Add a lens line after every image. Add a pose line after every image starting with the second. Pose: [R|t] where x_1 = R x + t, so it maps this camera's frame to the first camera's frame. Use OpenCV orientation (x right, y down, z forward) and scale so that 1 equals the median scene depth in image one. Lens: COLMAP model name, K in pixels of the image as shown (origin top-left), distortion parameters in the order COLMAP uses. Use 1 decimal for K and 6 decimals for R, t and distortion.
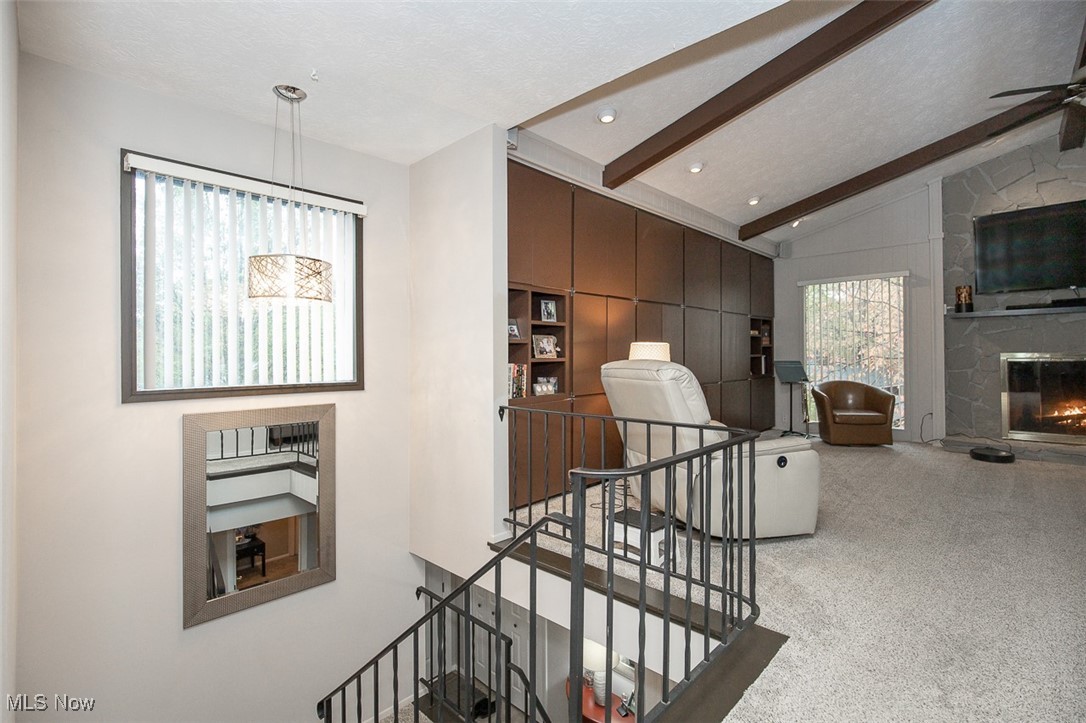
lens RADIAL K [[486.8, 0, 538.9], [0, 486.8, 350.2], [0, 0, 1]] dist [-0.018788, -0.000179]
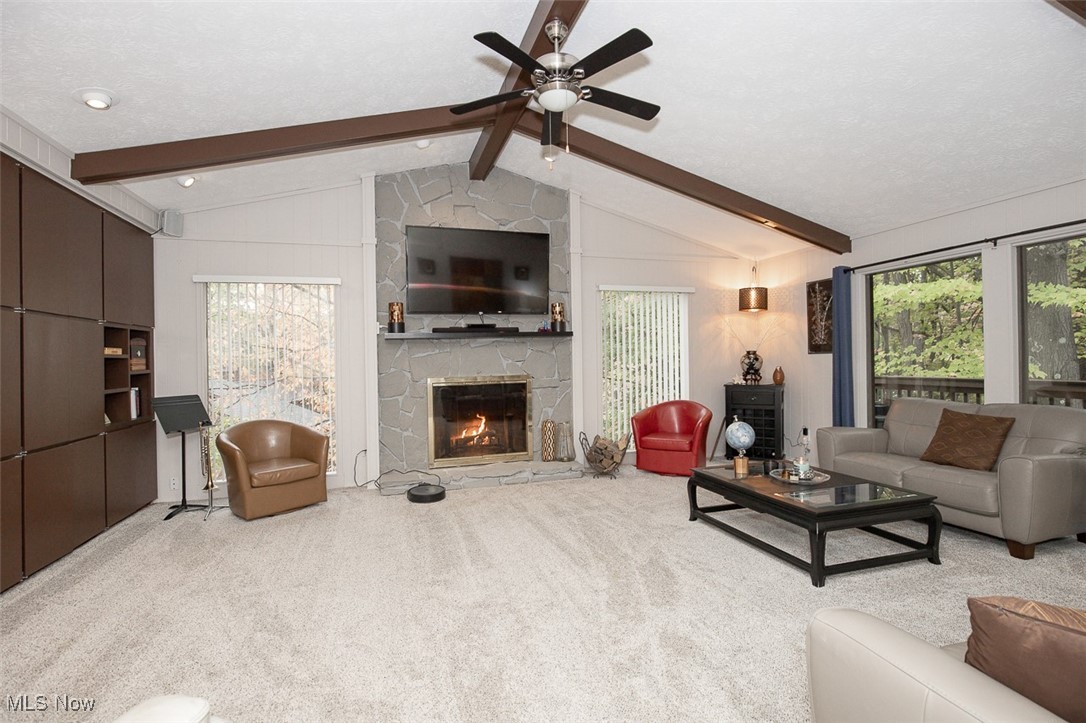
lens RADIAL K [[515.5, 0, 543.0], [0, 515.5, 361.5], [0, 0, 1]] dist [-0.004083, -0.000292]
pose [[0.475908, -0.003893, 0.879487, 0.174037], [0.009154, 0.999958, -0.000527, -0.022218], [-0.879448, 0.008301, 0.475923, 0.299570]]
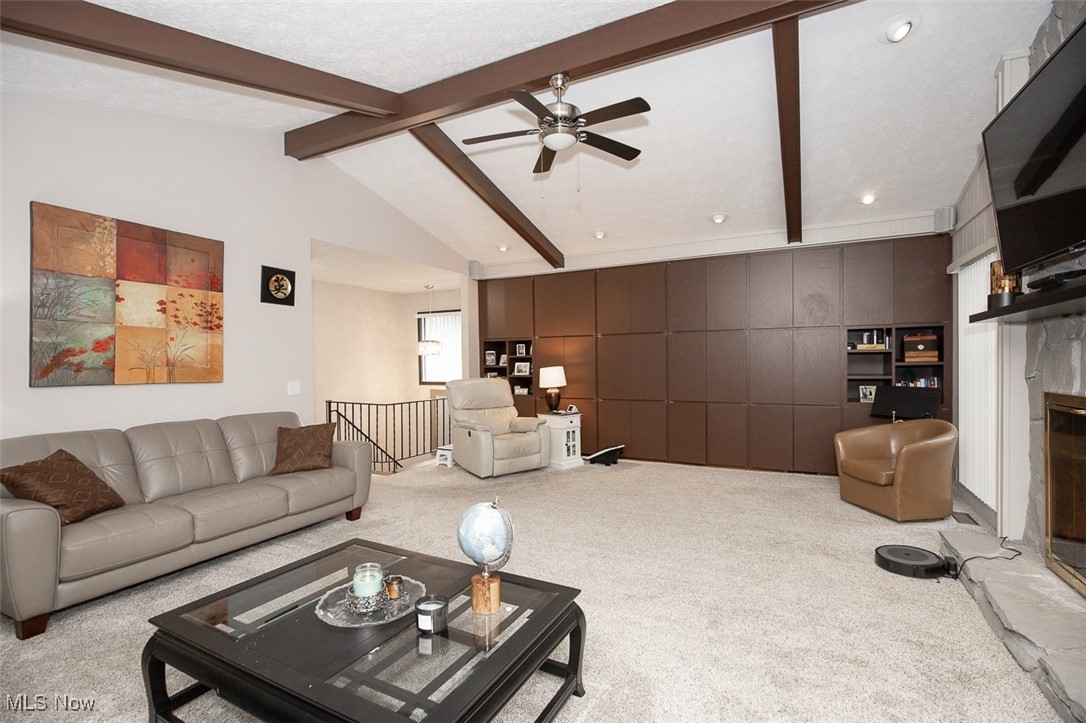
lens RADIAL K [[497.1, 0, 545.2], [0, 497.1, 371.8], [0, 0, 1]] dist [-0.012949, 0.000298]
pose [[0.294370, 0.025301, -0.955357, 1.221739], [0.015807, 0.999384, 0.031337, -0.035623], [0.955561, -0.024326, 0.293788, 0.344509]]
